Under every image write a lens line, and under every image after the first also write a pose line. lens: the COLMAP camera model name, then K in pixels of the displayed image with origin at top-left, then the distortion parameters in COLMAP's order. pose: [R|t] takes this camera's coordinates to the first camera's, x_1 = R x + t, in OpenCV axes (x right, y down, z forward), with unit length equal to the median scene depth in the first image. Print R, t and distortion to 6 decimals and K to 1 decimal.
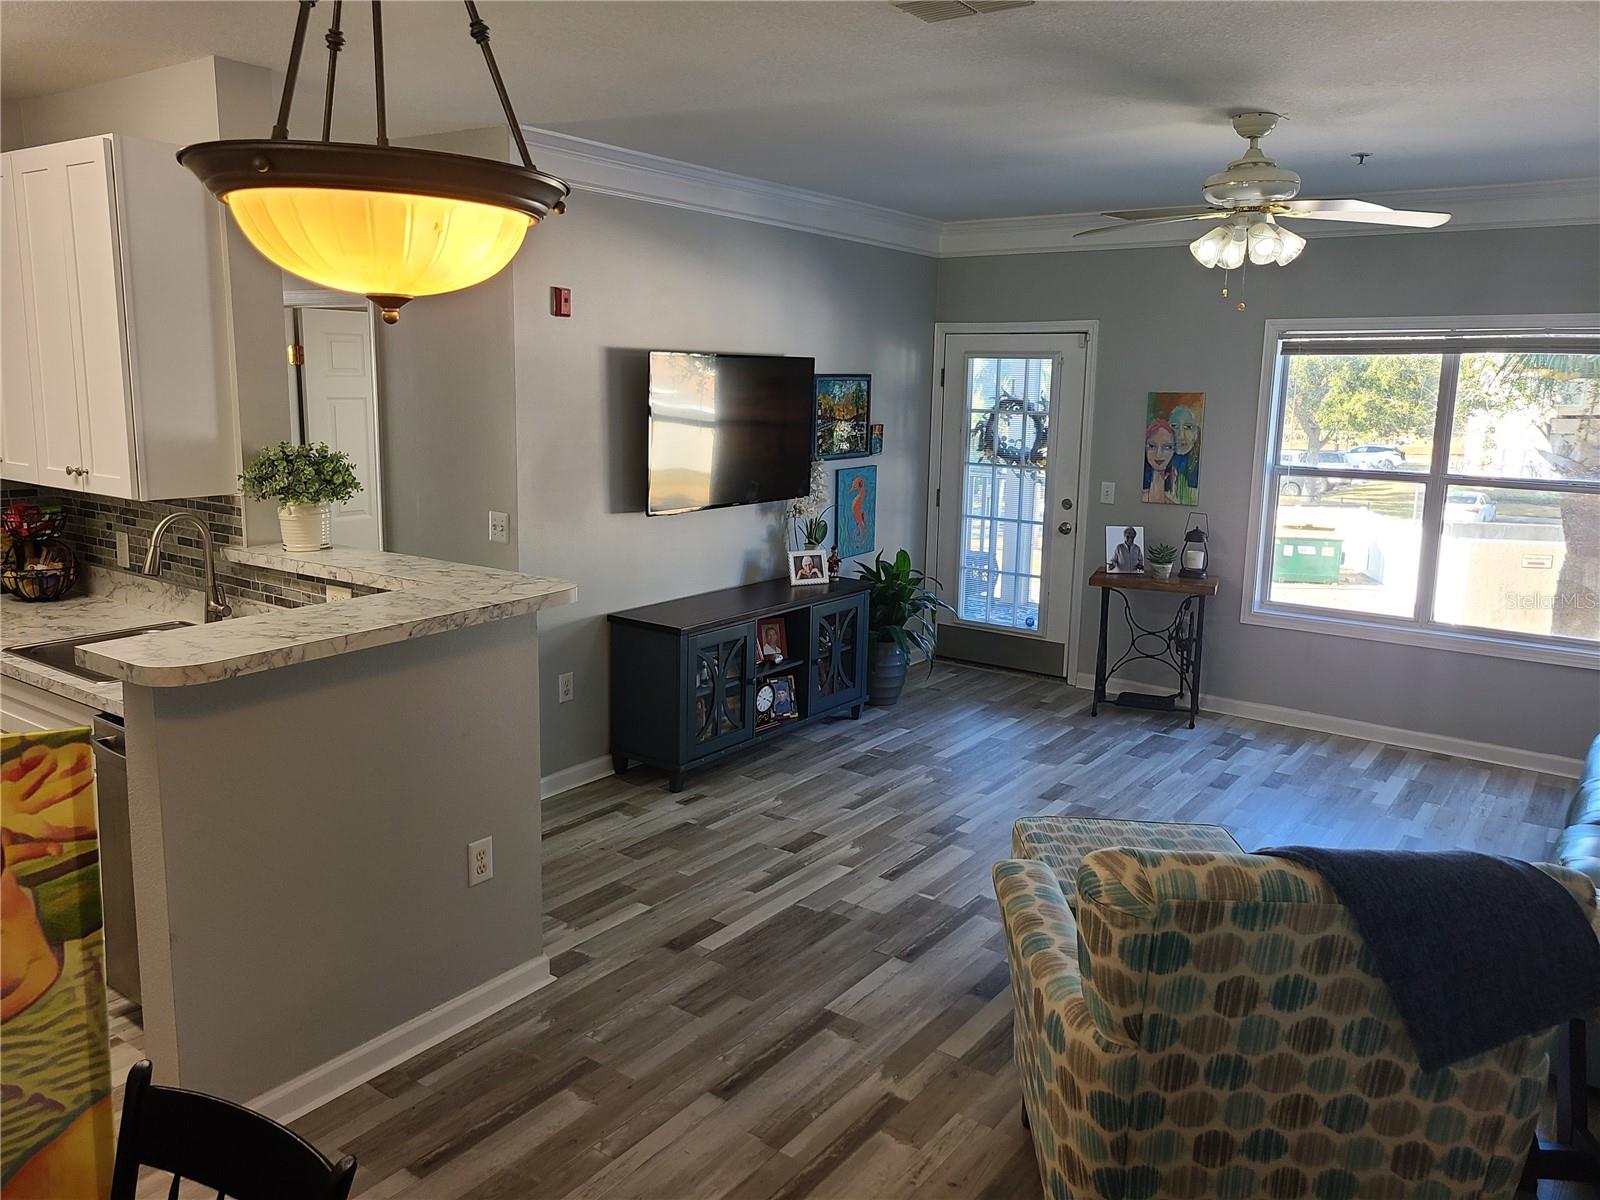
lens RADIAL K [[1198.0, 0, 799.2], [0, 1198.0, 571.3], [0, 0, 1]] dist [0.057021, -0.029965]
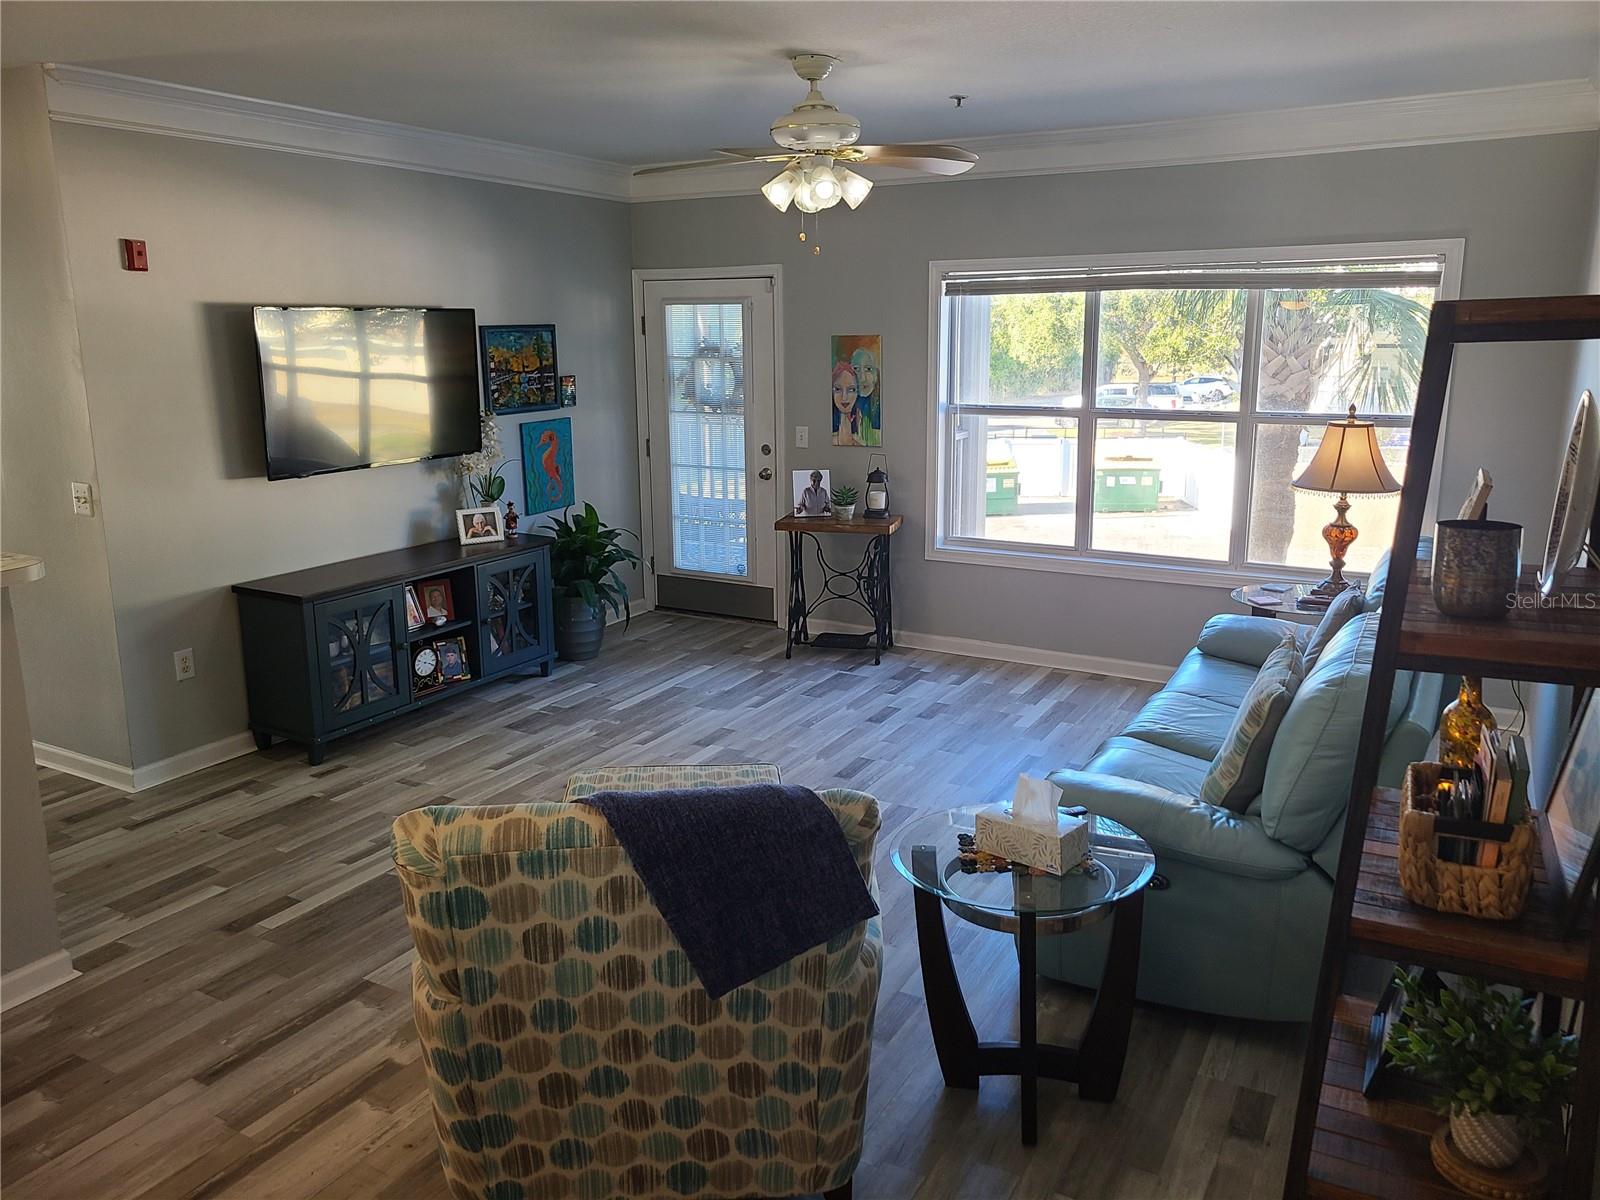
lens RADIAL K [[1198.5, 0, 810.0], [0, 1198.5, 569.2], [0, 0, 1]] dist [0.051517, -0.028239]
pose [[0.992642, -0.050597, 0.110006, 0.173273], [0.045990, 0.997971, 0.044028, 0.001647], [-0.112010, -0.038645, 0.992955, -0.004902]]
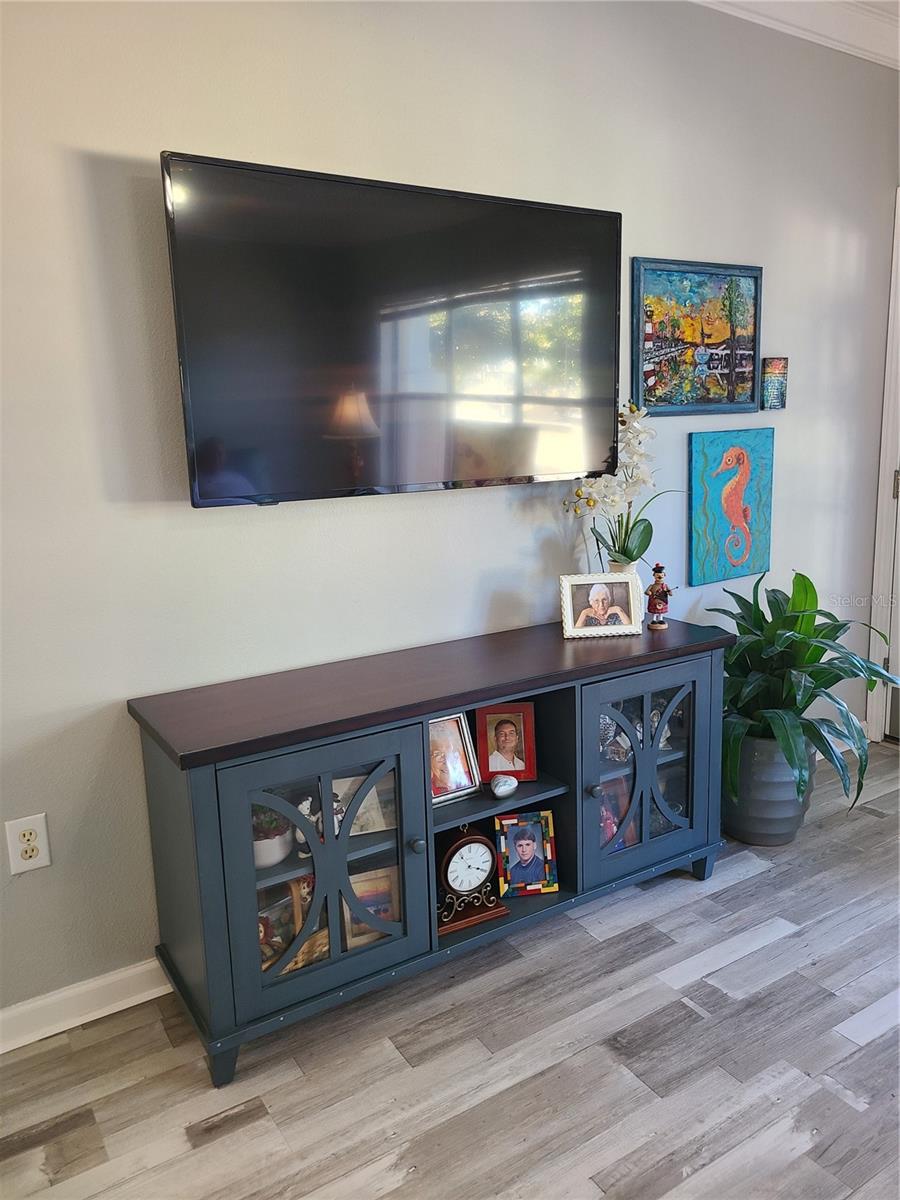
lens RADIAL K [[898.9, 0, 466.9], [0, 898.9, 597.2], [0, 0, 1]] dist [0.051517, -0.028239]
pose [[0.931646, 0.020265, -0.362802, 0.104317], [-0.010825, 0.999548, 0.028034, -0.018467], [0.363206, -0.022190, 0.931445, 0.627955]]
